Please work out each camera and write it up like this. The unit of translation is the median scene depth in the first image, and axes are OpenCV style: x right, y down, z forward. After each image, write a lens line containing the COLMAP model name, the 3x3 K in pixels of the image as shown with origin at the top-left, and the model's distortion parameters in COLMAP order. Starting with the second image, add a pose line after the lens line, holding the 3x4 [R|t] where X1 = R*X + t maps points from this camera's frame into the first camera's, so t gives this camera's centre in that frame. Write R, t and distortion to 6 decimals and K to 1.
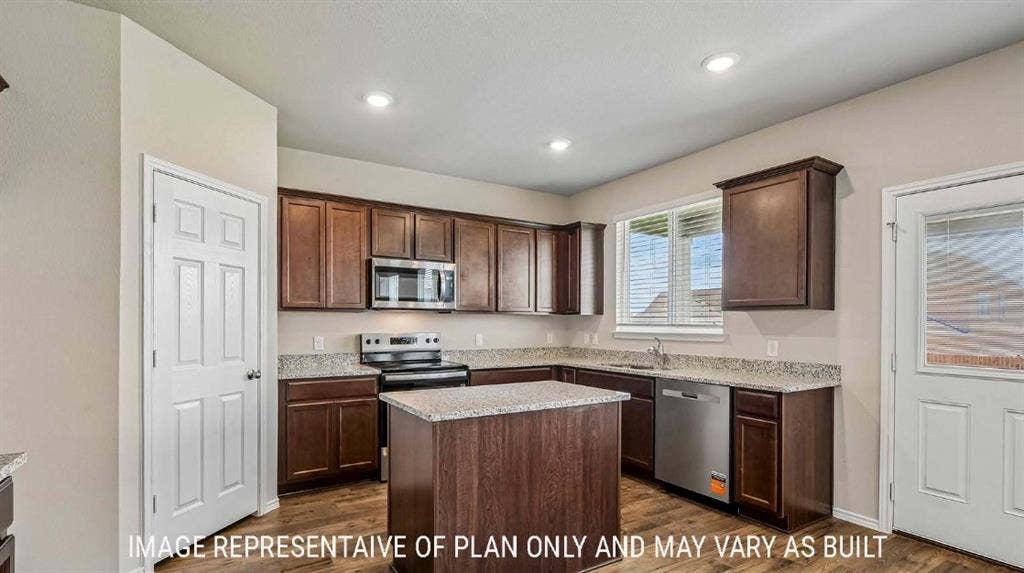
lens RADIAL K [[477.8, 0, 506.9], [0, 477.8, 324.7], [0, 0, 1]] dist [-0.001087, 0.000000]
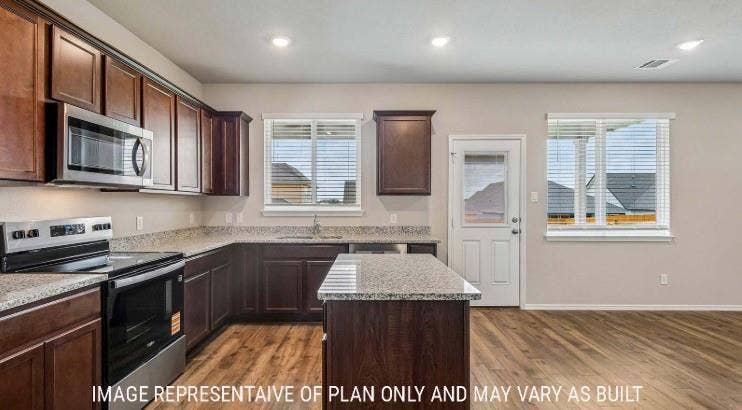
lens RADIAL K [[352.9, 0, 371.0], [0, 352.9, 205.0], [0, 0, 1]] dist [0.035170, 0.000110]
pose [[0.527250, -0.005657, 0.849691, -0.470051], [0.003027, 0.999984, 0.004779, -0.003458], [-0.849705, 0.000052, 0.527259, 0.384067]]
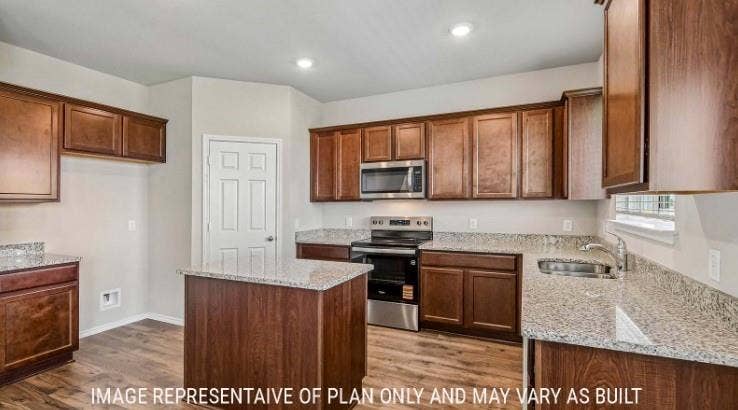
lens RADIAL K [[351.0, 0, 369.0], [0, 351.0, 205.0], [0, 0, 1]] dist [0.035170, 0.000110]
pose [[0.547077, -0.005652, -0.837063, 0.600719], [0.004860, 0.999982, -0.003576, -0.012478], [0.837068, -0.002112, 0.547095, 0.435752]]
